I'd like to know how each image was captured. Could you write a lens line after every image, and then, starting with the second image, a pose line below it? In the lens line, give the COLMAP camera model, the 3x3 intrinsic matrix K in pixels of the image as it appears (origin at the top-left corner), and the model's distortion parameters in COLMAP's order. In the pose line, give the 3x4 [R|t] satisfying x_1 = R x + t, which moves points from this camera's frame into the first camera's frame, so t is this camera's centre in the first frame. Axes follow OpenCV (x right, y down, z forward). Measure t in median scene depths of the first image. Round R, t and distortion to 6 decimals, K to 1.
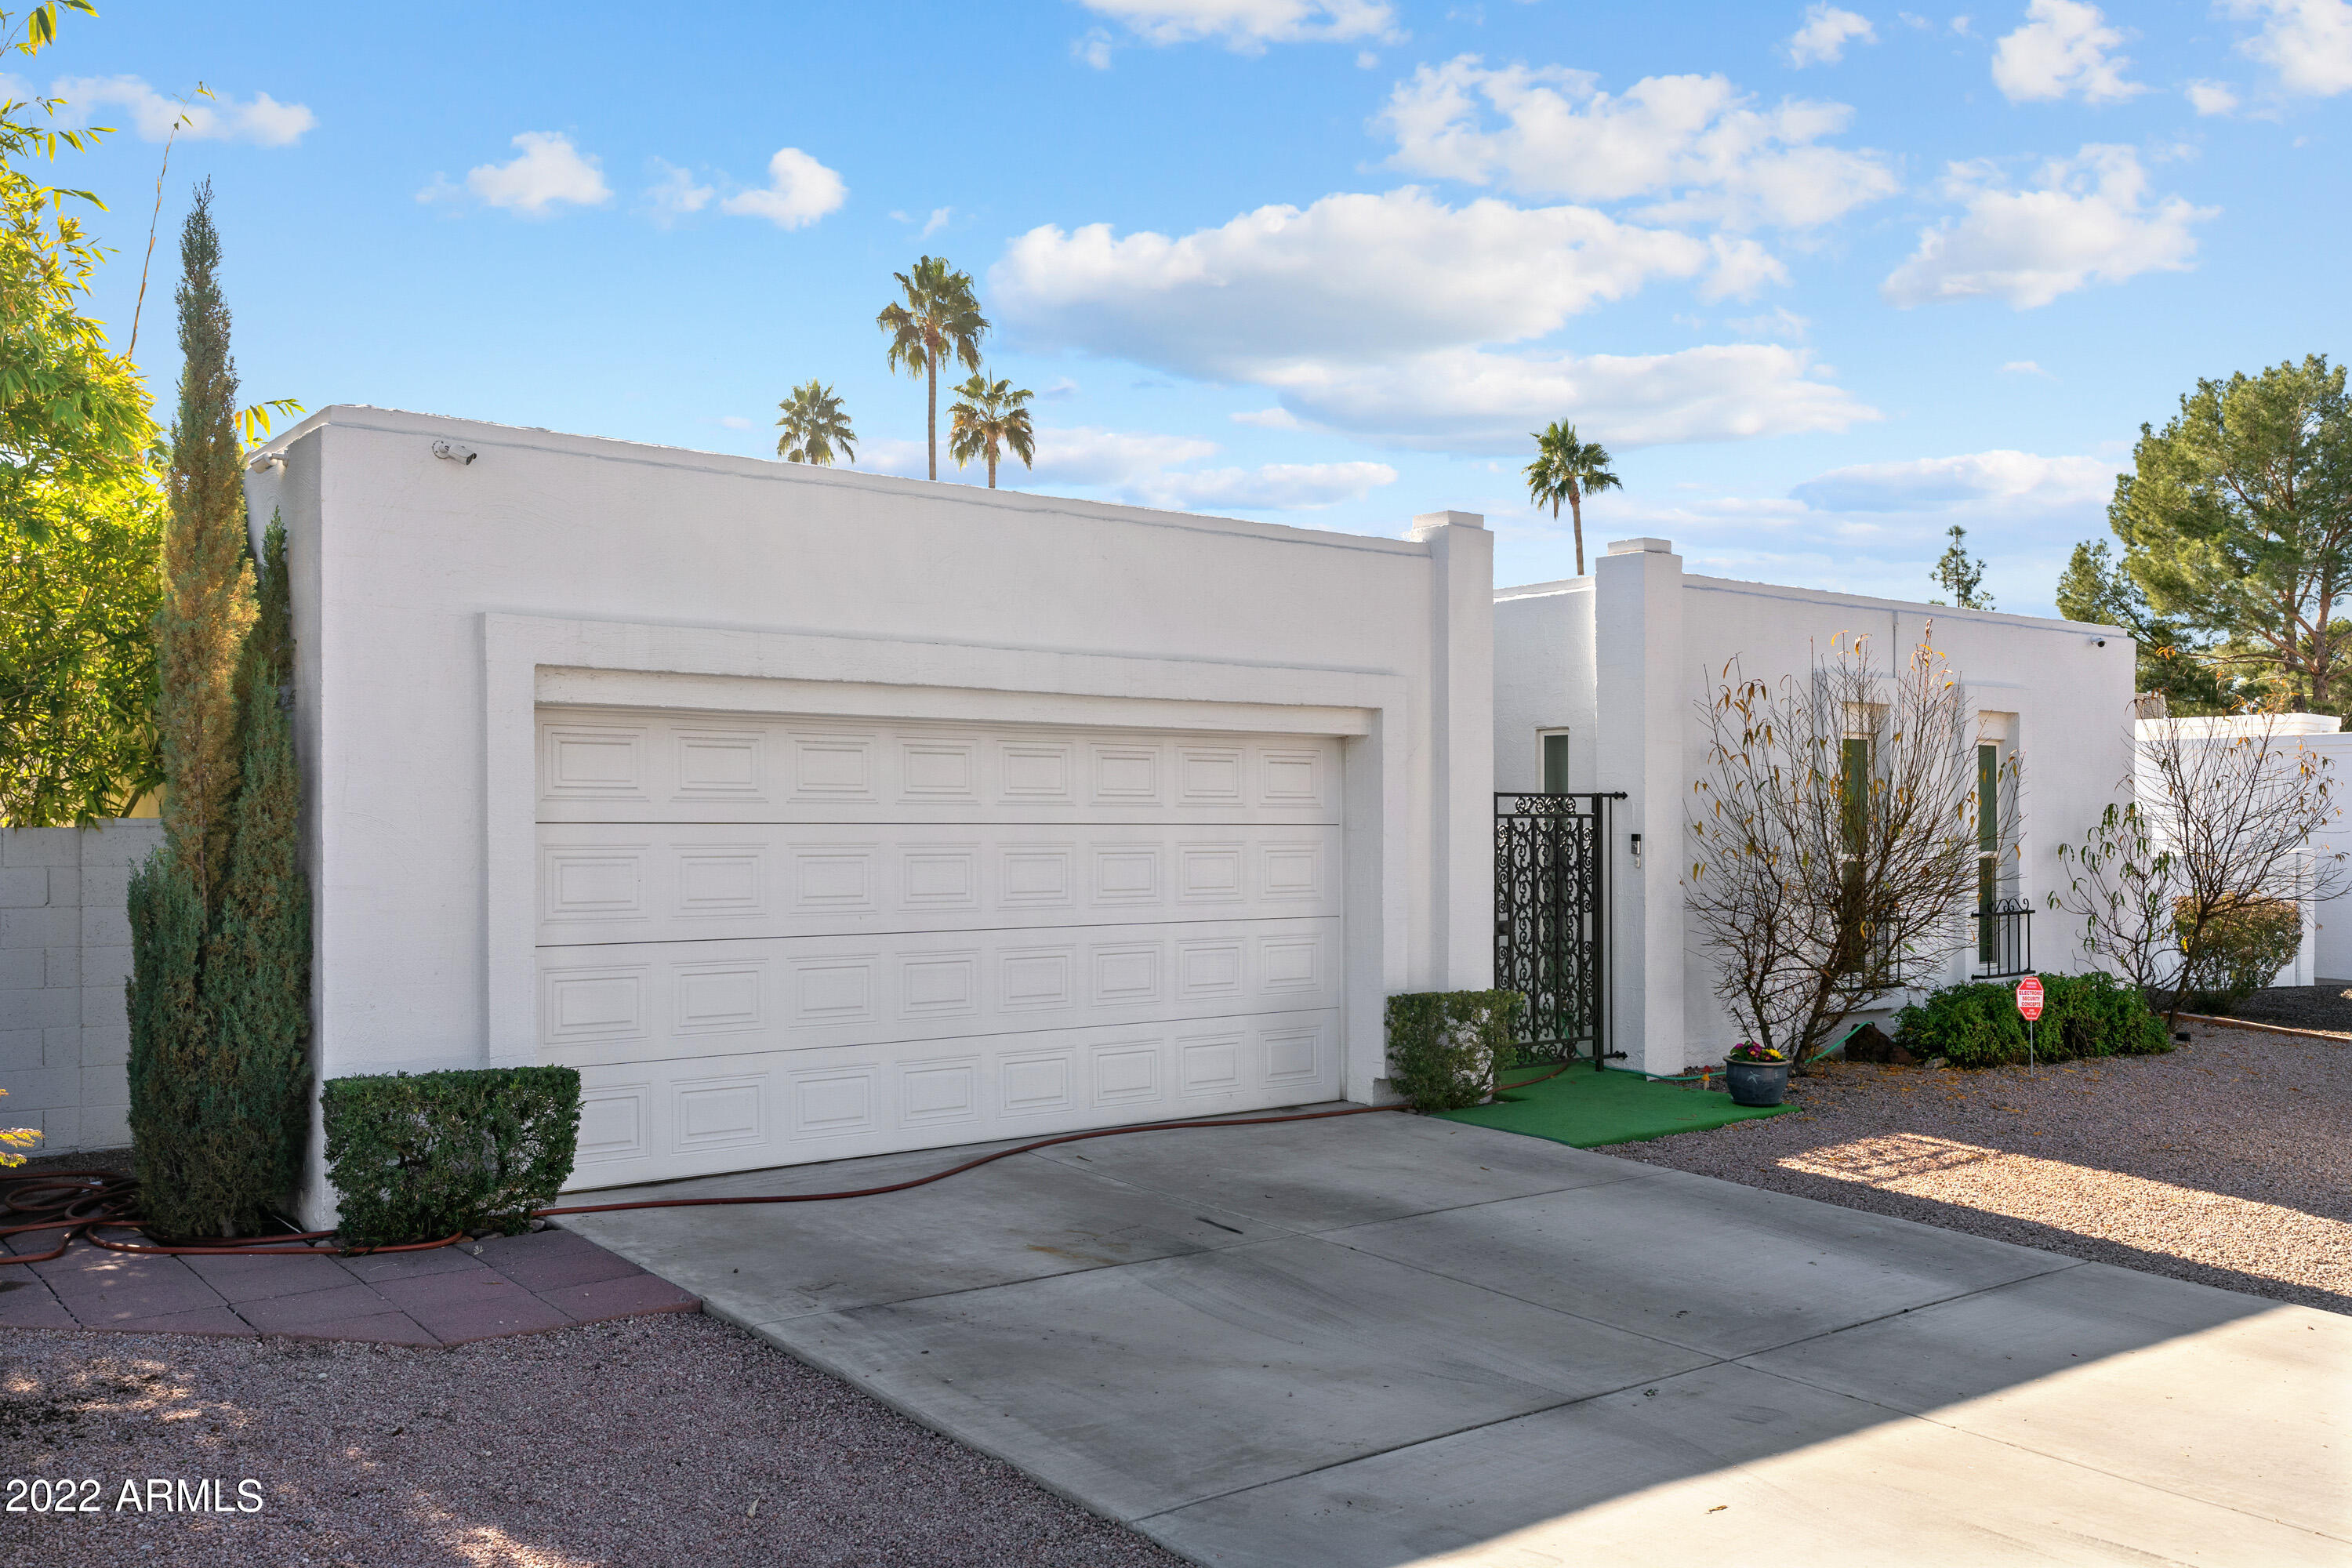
lens RADIAL K [[1930.1, 0, 1176.1], [0, 1930.1, 786.4], [0, 0, 1]] dist [0.006167, -0.008571]
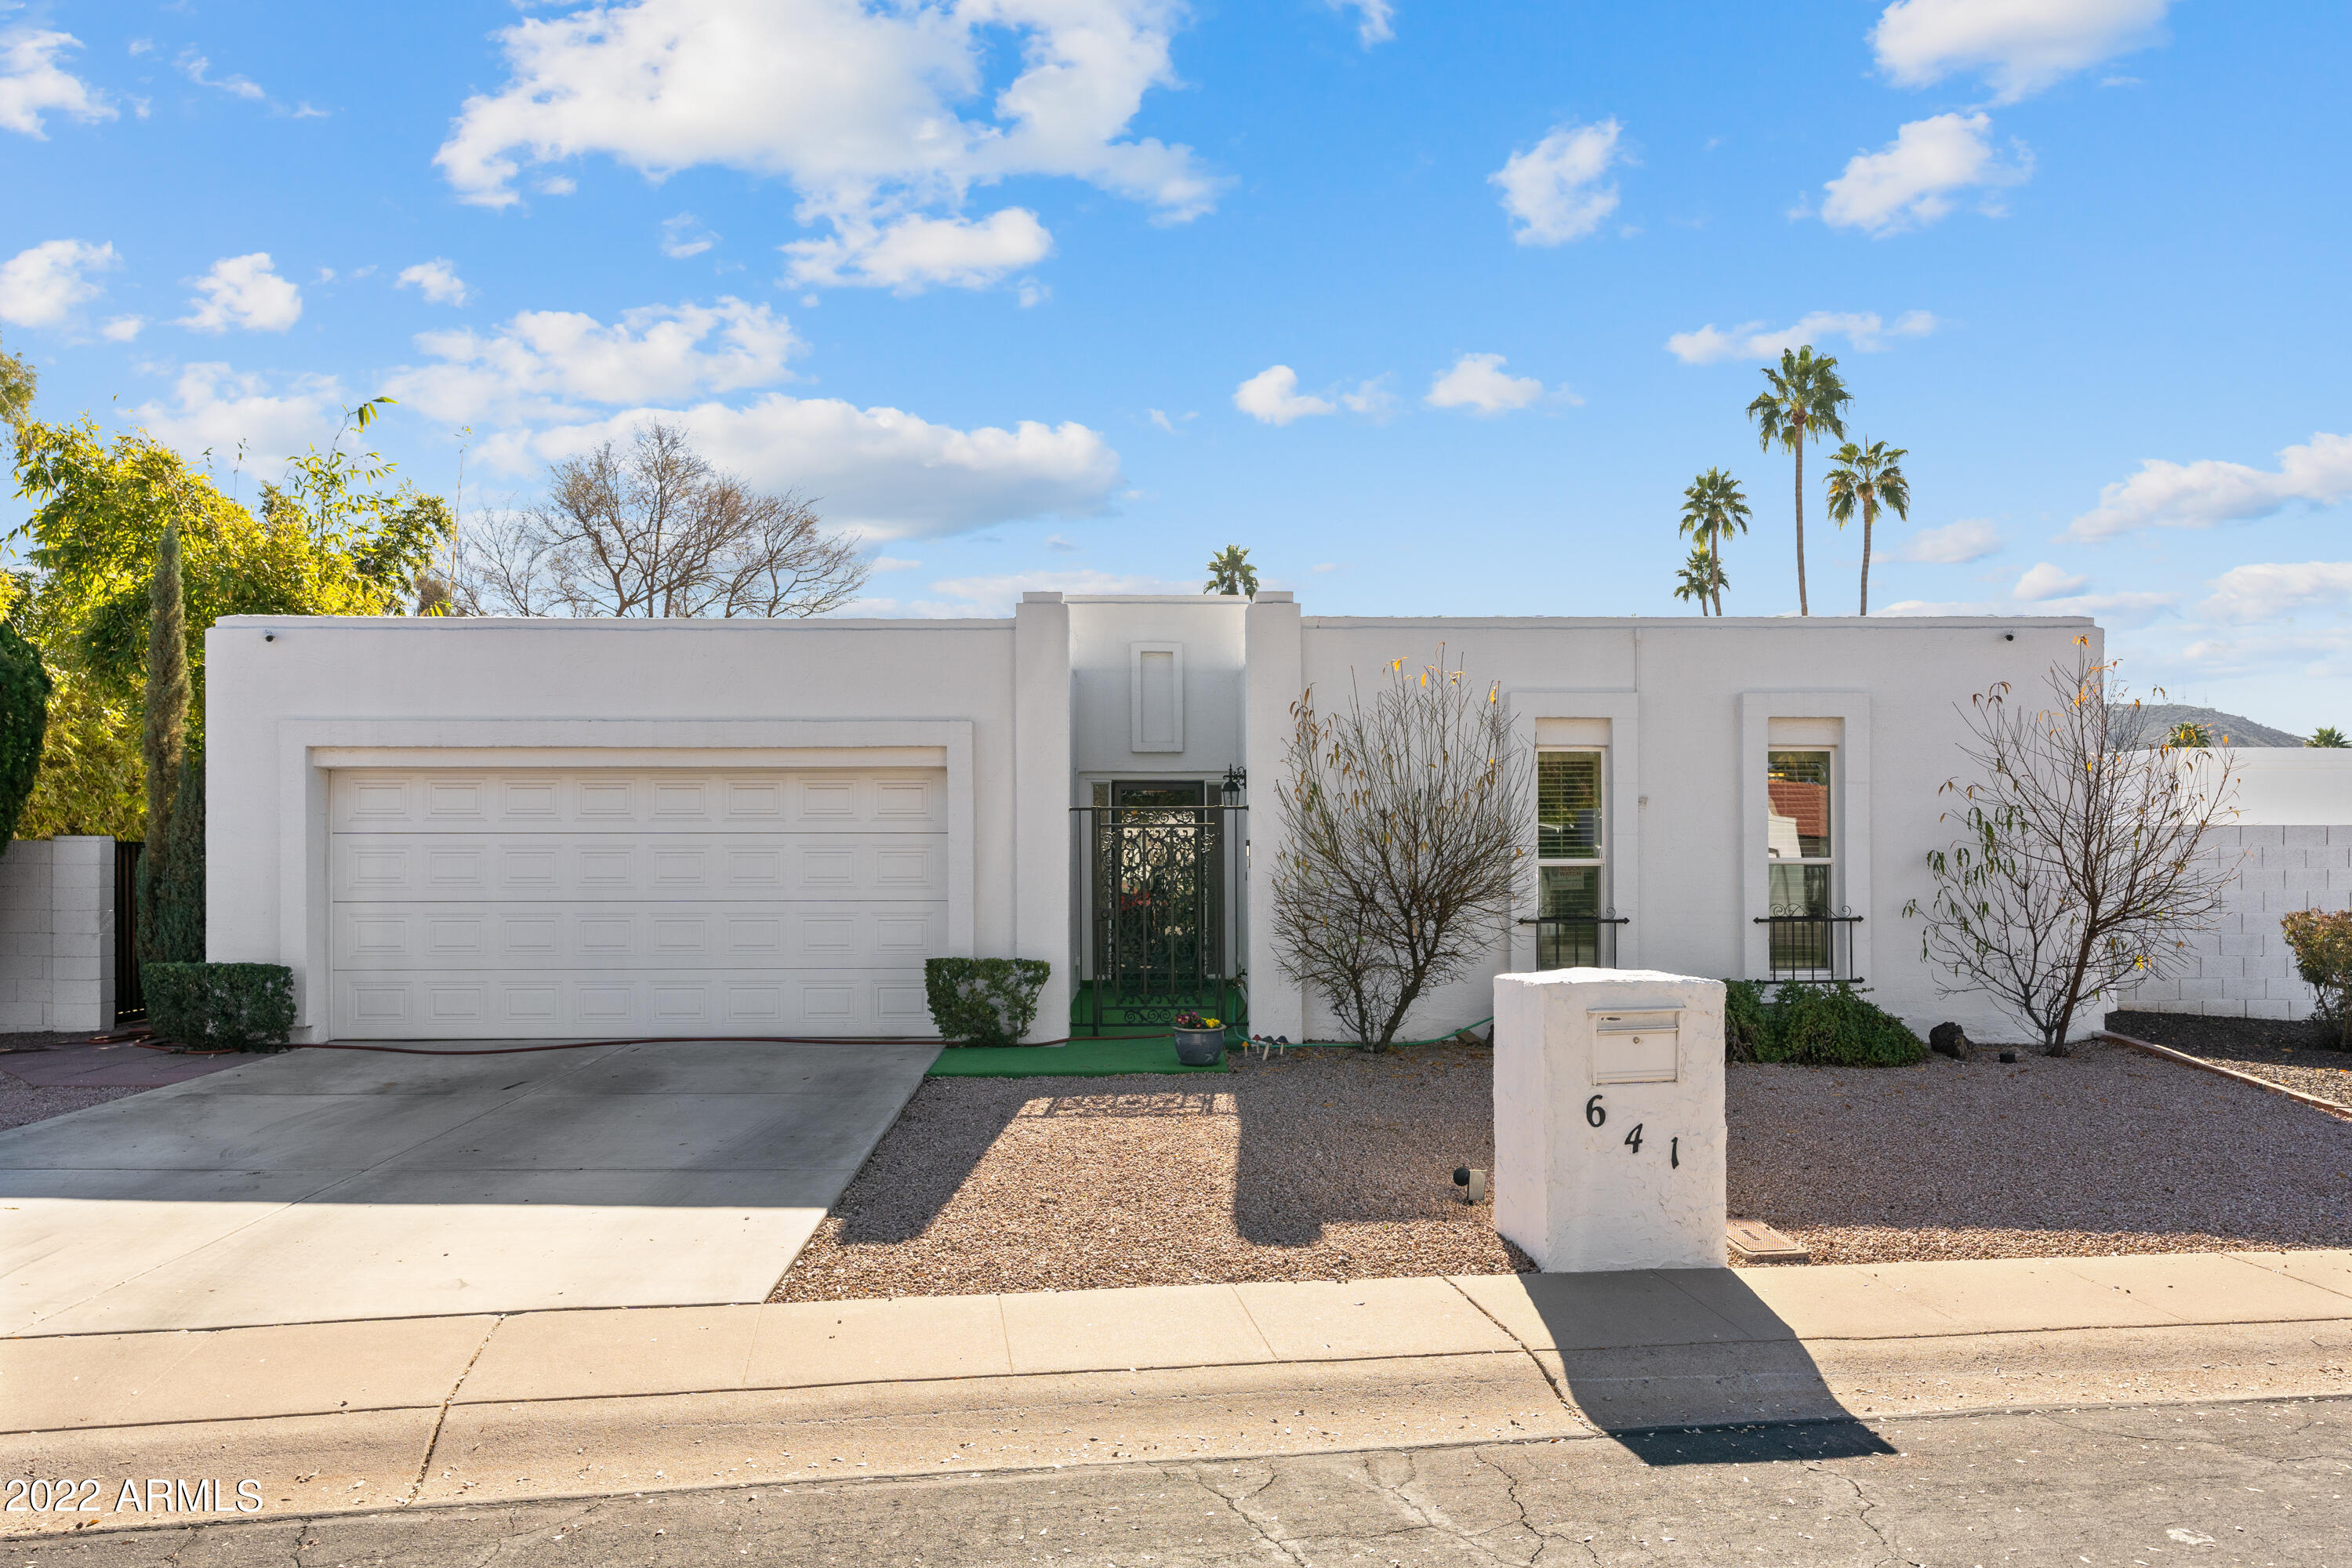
lens RADIAL K [[1571.8, 0, 1175.8], [0, 1571.8, 793.8], [0, 0, 1]] dist [-0.003468, -0.000538]
pose [[0.801549, -0.020937, -0.597563, 0.129392], [0.013640, 0.999767, -0.016734, 0.001941], [0.597774, 0.005262, 0.801647, 0.031956]]
